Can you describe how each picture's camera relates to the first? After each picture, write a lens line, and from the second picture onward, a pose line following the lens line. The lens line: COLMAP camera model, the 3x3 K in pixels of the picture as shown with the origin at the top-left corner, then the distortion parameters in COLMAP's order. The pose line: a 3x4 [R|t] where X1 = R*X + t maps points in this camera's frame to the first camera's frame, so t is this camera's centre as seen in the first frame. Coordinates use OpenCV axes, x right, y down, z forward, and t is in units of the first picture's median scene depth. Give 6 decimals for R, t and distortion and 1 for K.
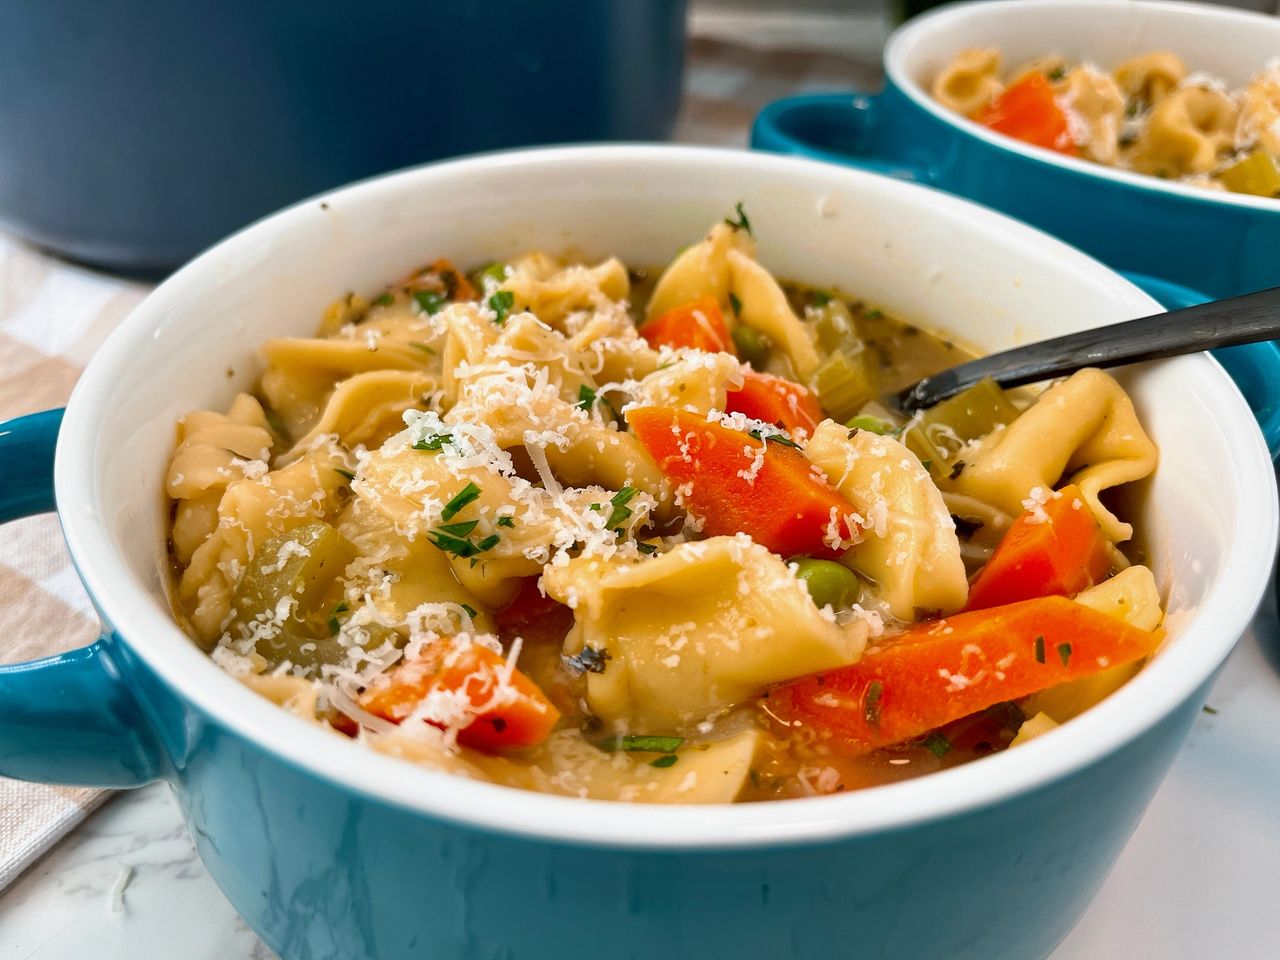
lens RADIAL K [[1039.4, 0, 640.0], [0, 1039.4, 480.0], [0, 0, 1]] dist [-0.005625, -0.120213]
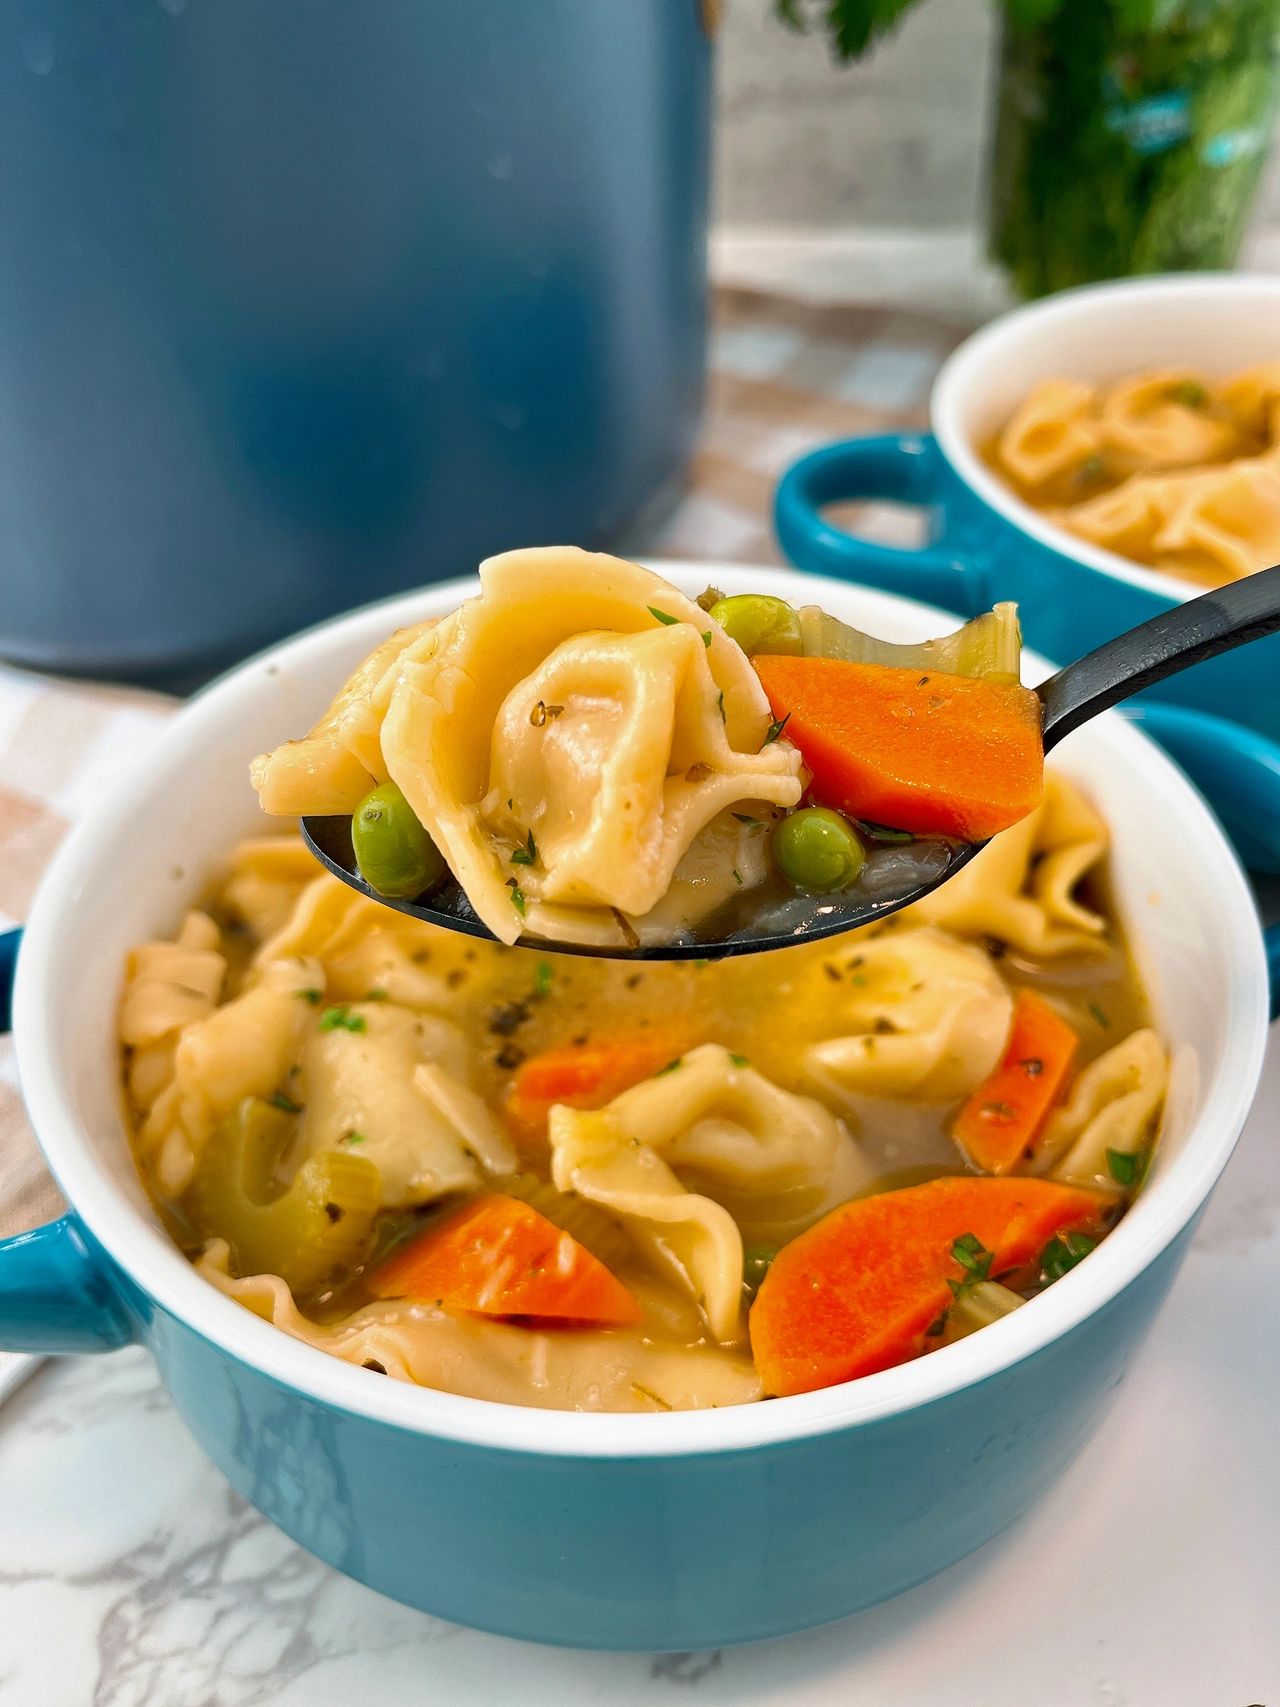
lens RADIAL K [[1381.2, 0, 631.2], [0, 1381.2, 852.4], [0, 0, 1]] dist [-0.037466, -0.009672]
pose [[0.998847, -0.017457, -0.044714, 0.084228], [0.020352, 0.997670, 0.065122, -0.250416], [0.043473, -0.065957, 0.996875, -0.263988]]
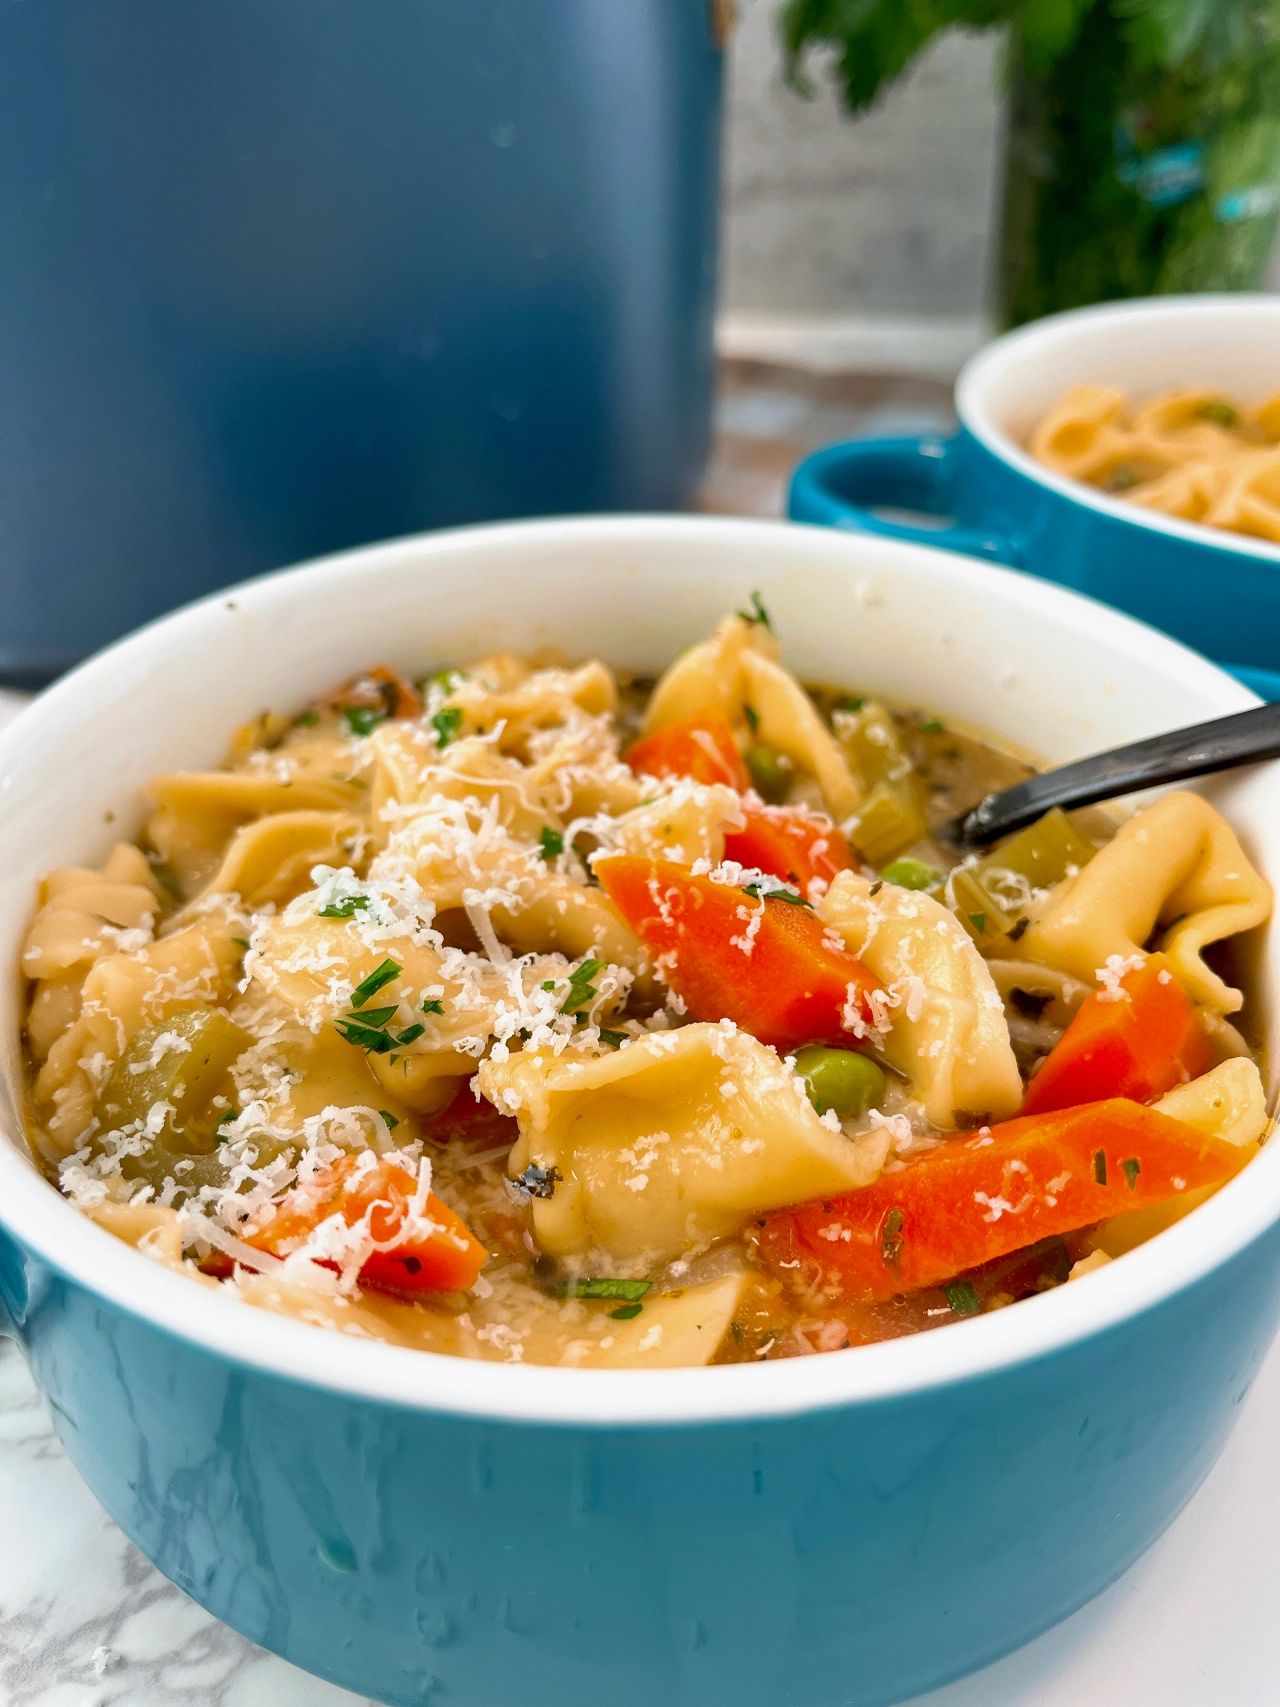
lens RADIAL K [[1381.2, 0, 631.2], [0, 1381.2, 852.4], [0, 0, 1]] dist [-0.037466, -0.009672]
pose [[0.999011, -0.012761, -0.042591, 0.069088], [0.010604, 0.998668, -0.050489, -0.022691], [0.043179, 0.049988, 0.997816, -0.057401]]
